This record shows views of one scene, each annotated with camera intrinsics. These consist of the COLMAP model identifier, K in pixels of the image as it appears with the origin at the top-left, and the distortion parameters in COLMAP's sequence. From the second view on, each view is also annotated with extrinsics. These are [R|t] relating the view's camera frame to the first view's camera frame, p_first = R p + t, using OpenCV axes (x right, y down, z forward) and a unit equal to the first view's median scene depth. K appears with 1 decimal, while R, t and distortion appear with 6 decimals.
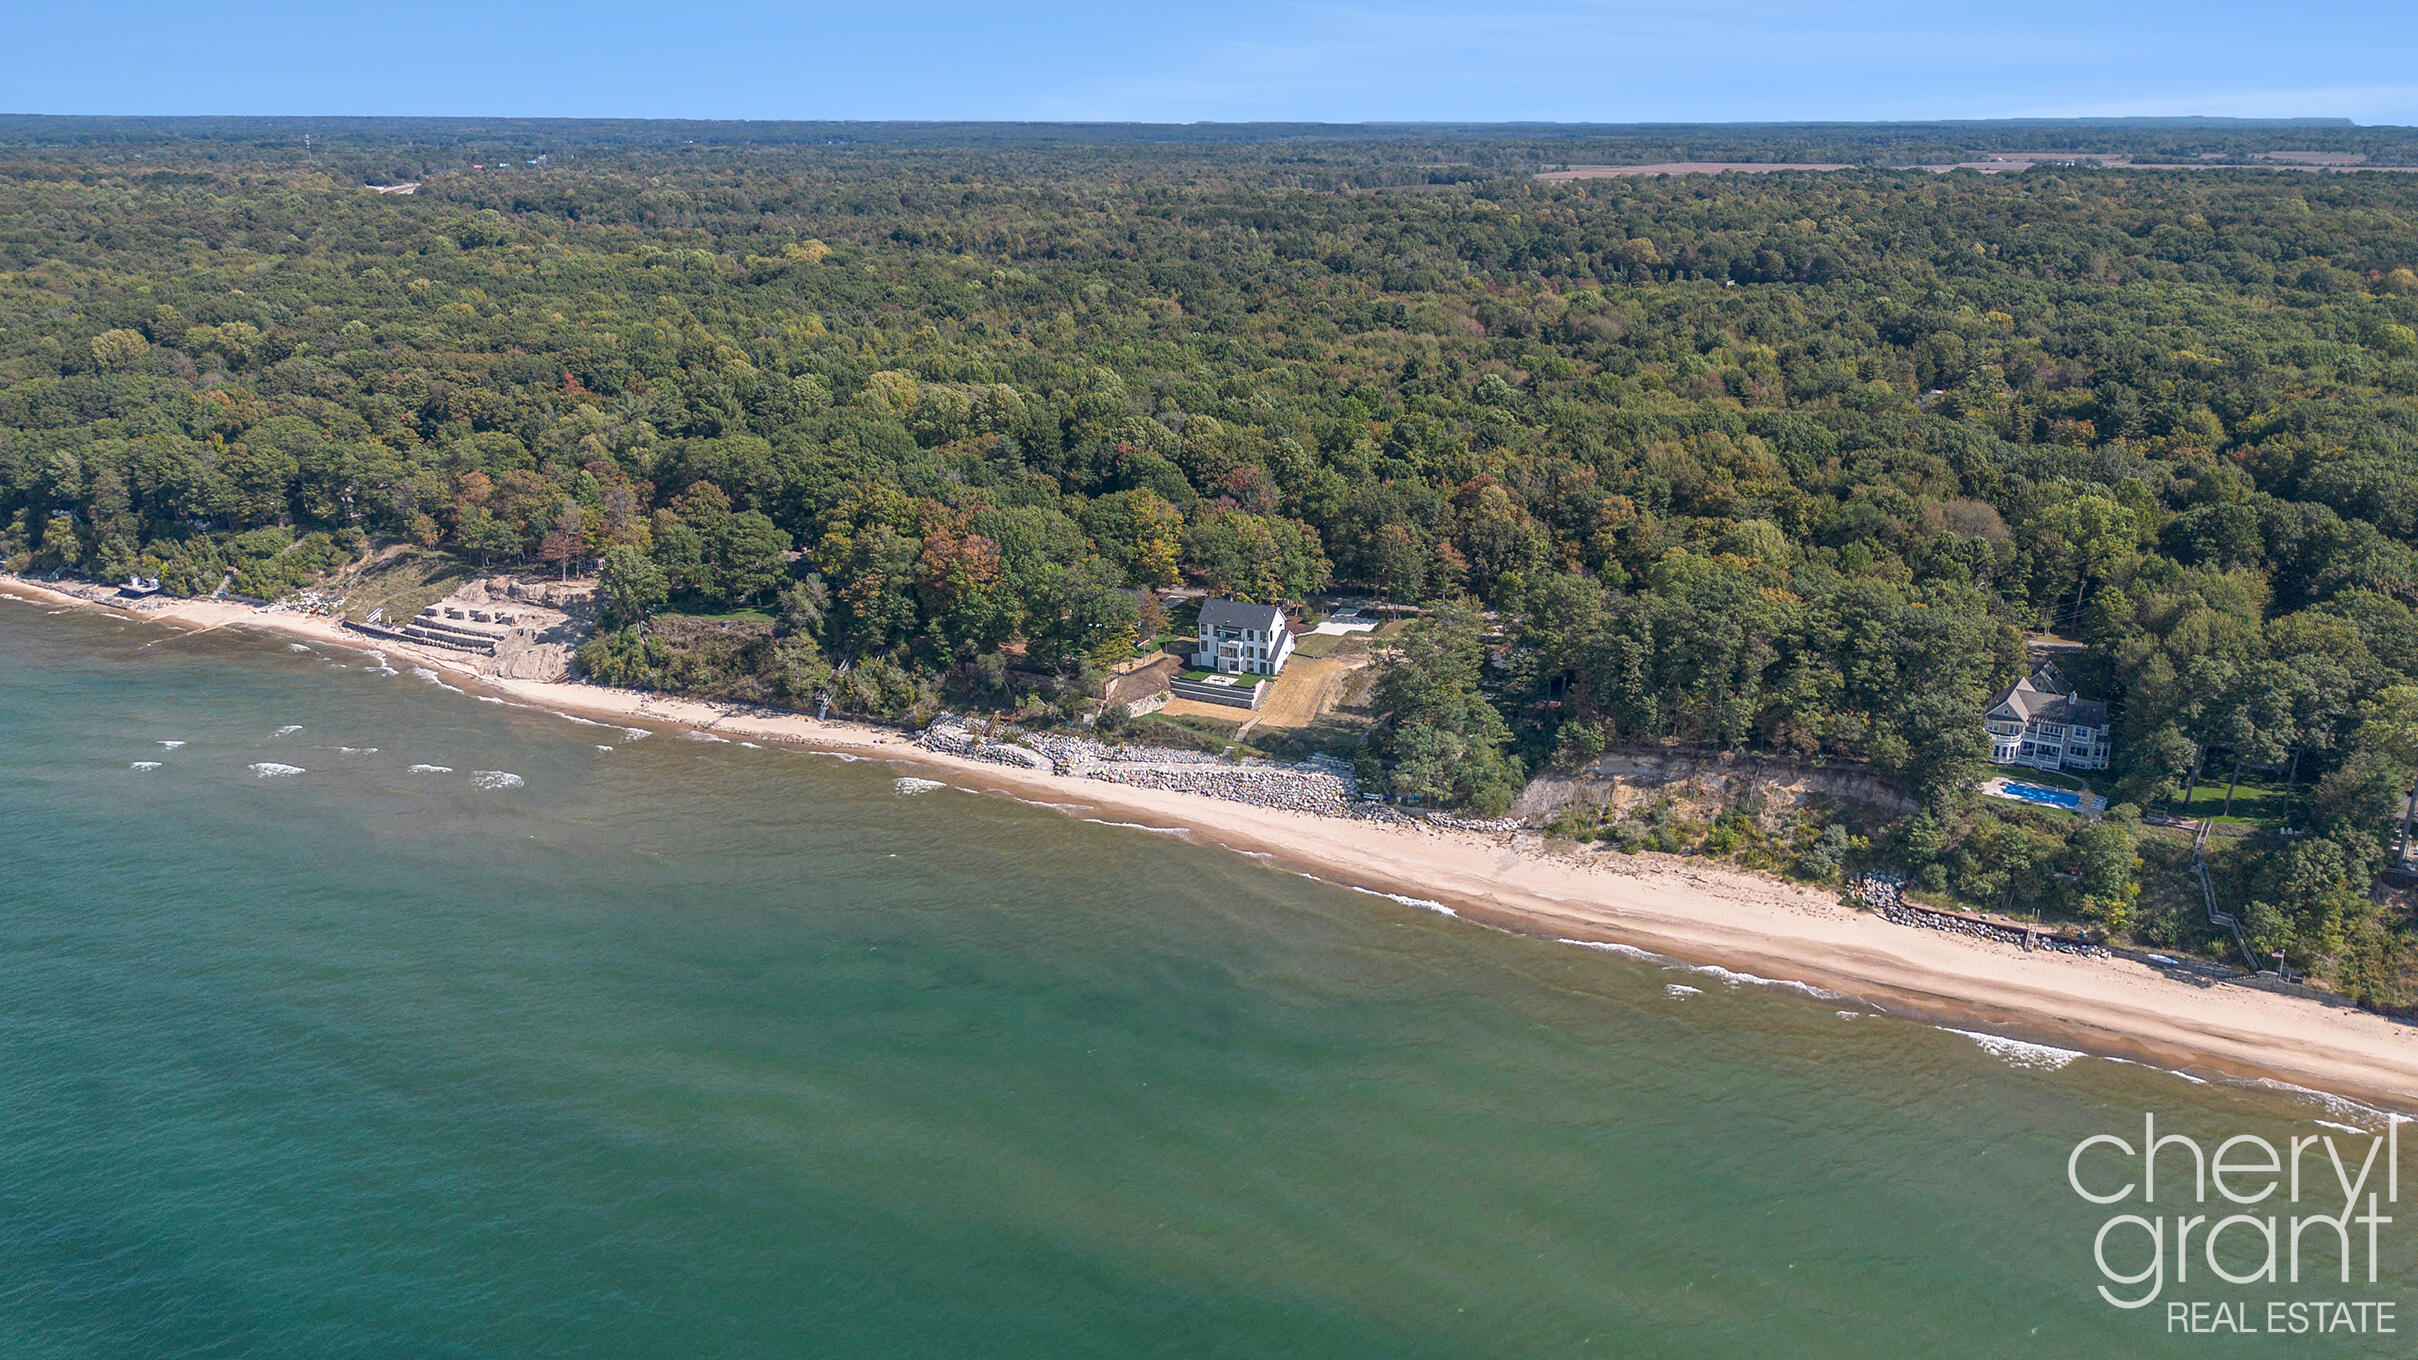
lens RADIAL K [[1810.6, 0, 1177.3], [0, 1810.6, 651.2], [0, 0, 1]] dist [0.078968, 0.000521]
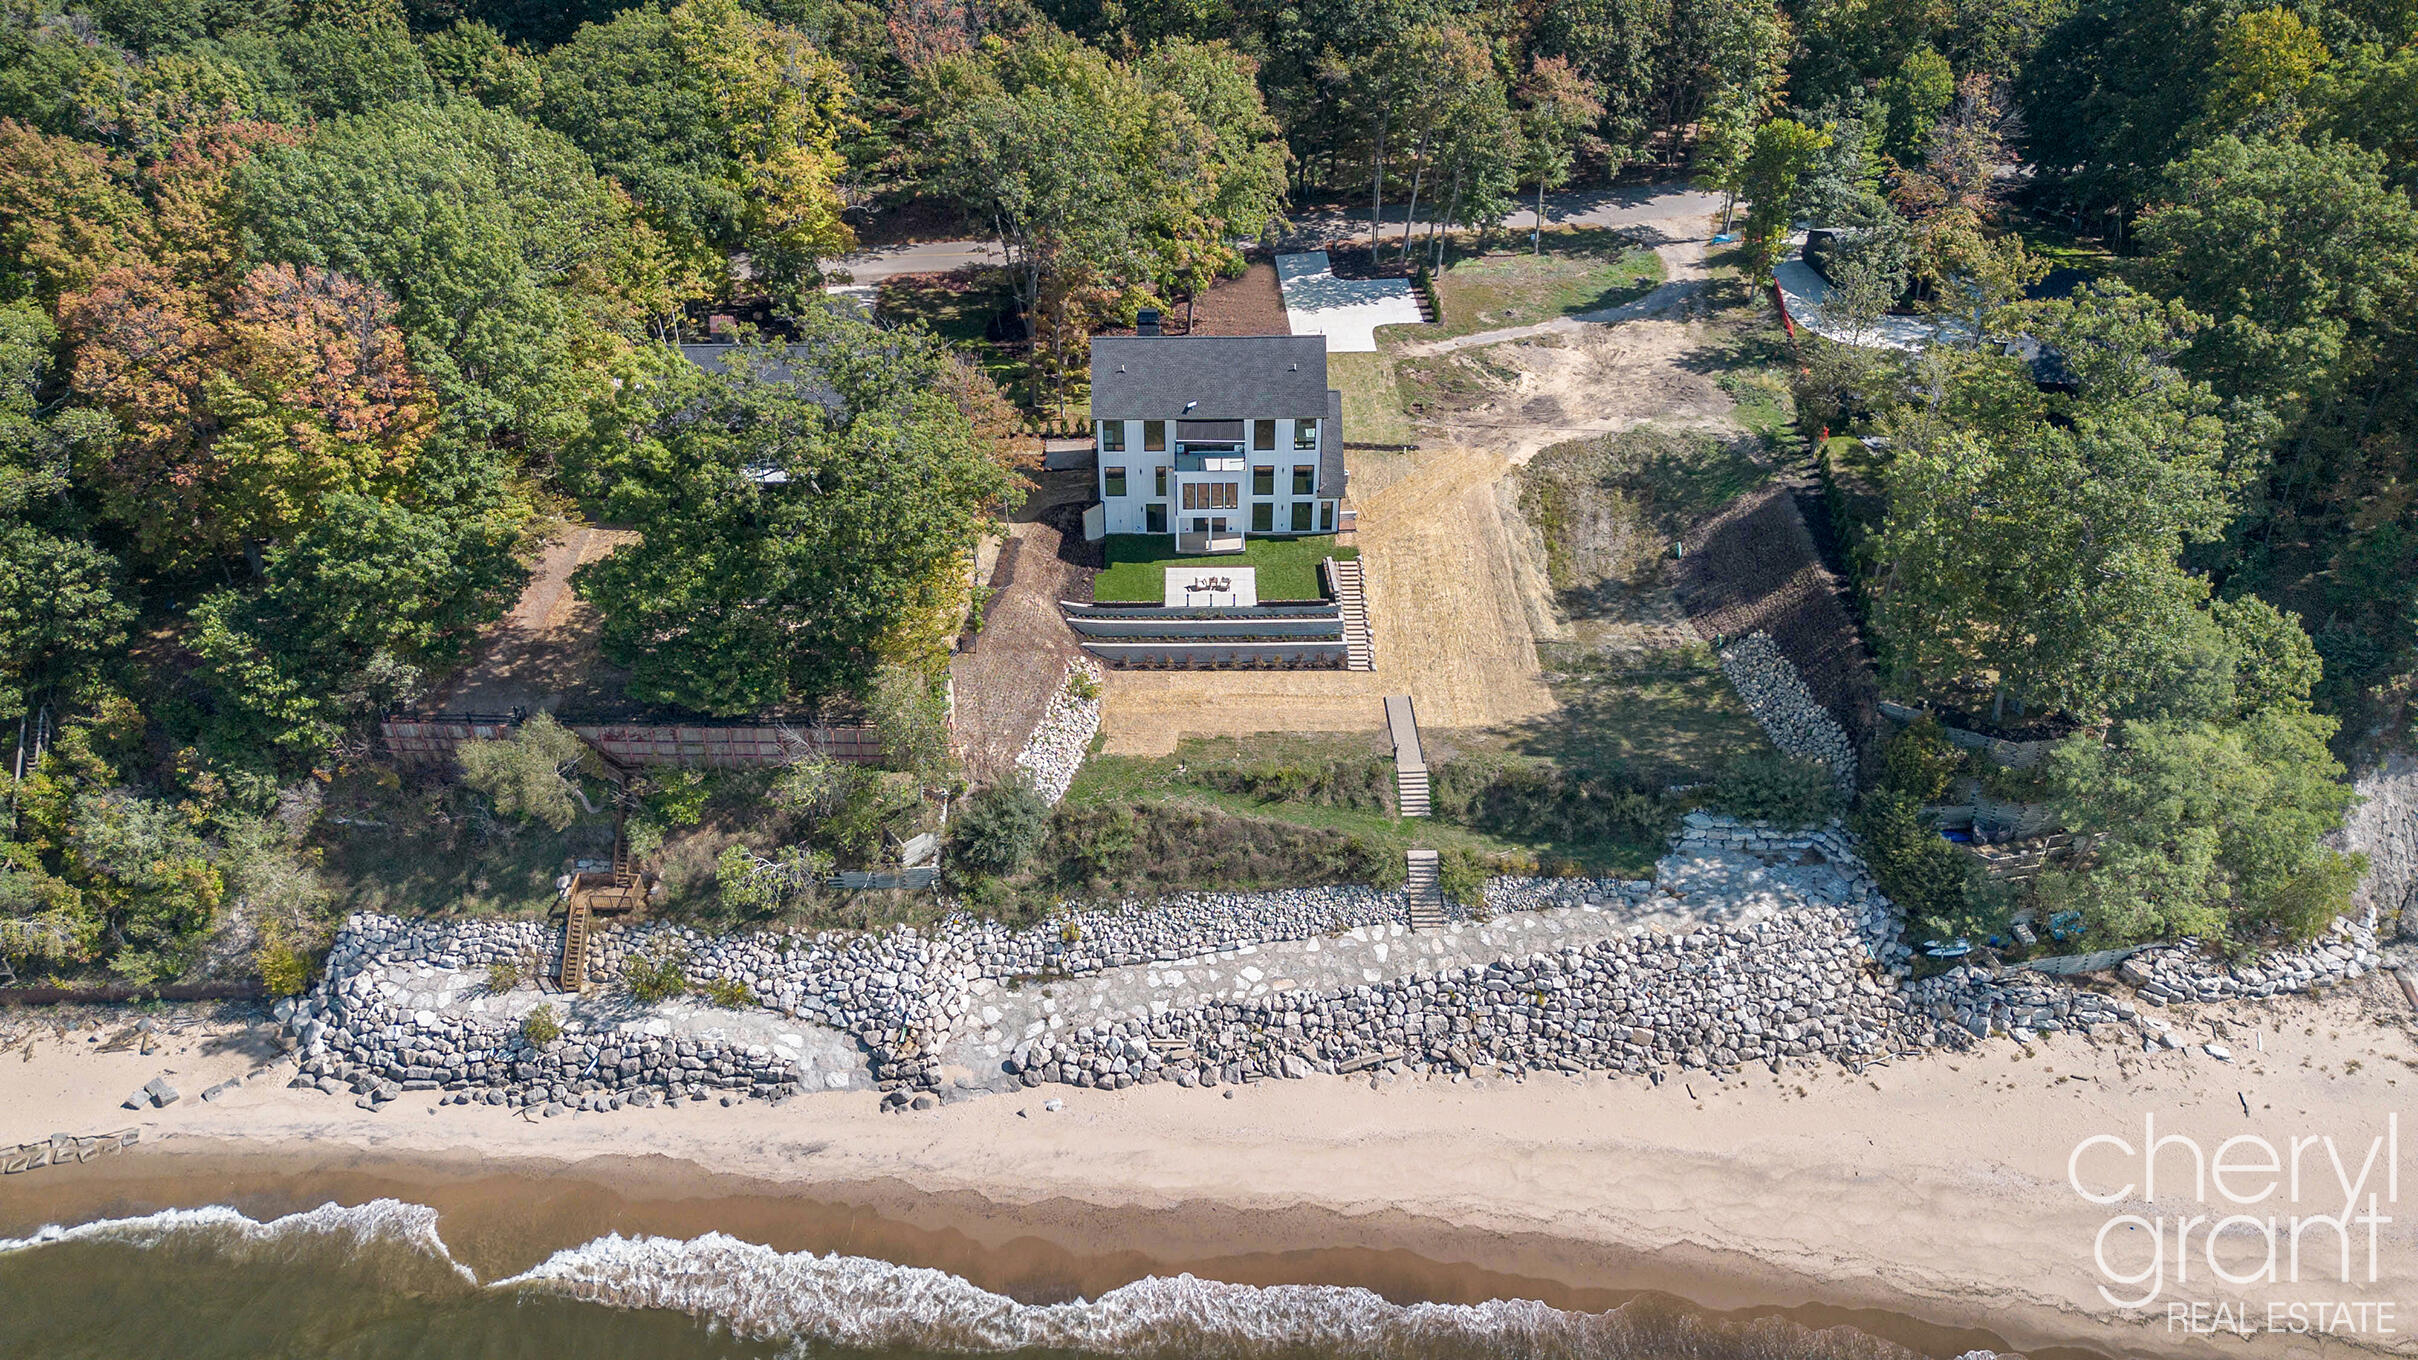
lens RADIAL K [[1709.8, 0, 1209.0], [0, 1709.8, 680.0], [0, 0, 1]] dist [0.063955, -0.093358]
pose [[0.888322, -0.262371, 0.376890, -0.102872], [0.126346, 0.928678, 0.348702, -0.080040], [-0.441499, -0.262141, 0.858115, 0.719074]]
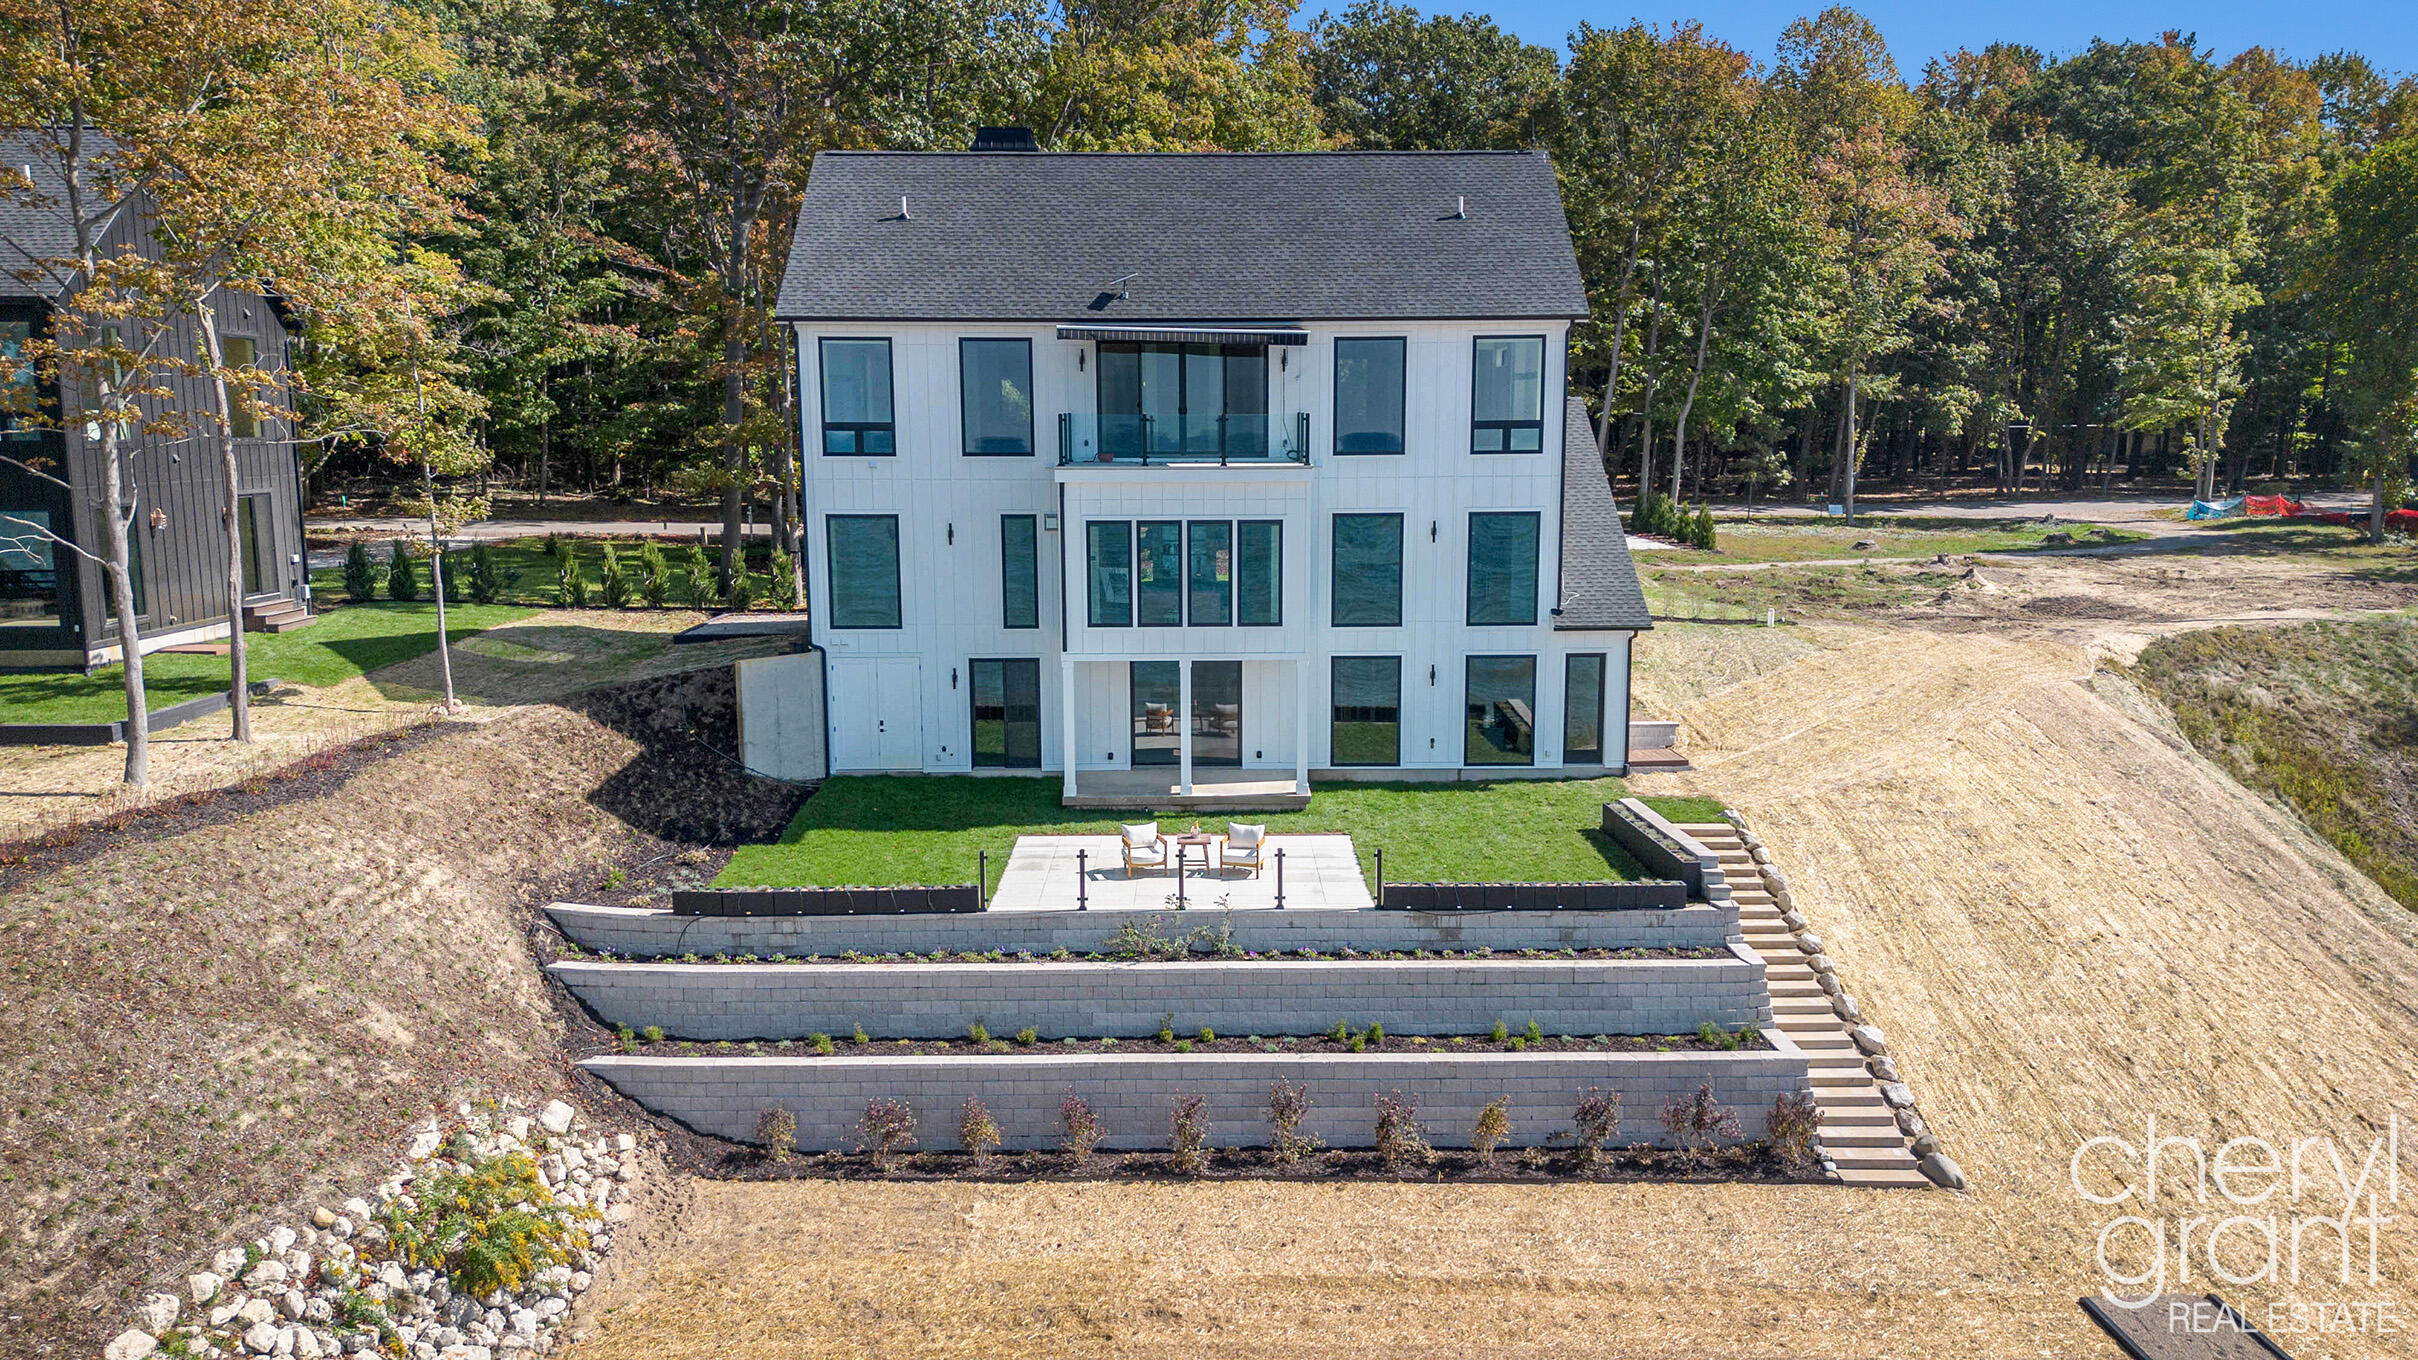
lens RADIAL K [[1650.1, 0, 1209.0], [0, 1650.1, 680.0], [0, 0, 1]] dist [0.064104, -0.078899]
pose [[0.893200, -0.062200, 0.445338, -0.009595], [0.133005, 0.982616, -0.129523, 0.017693], [-0.429539, 0.174922, 0.885945, 0.929005]]
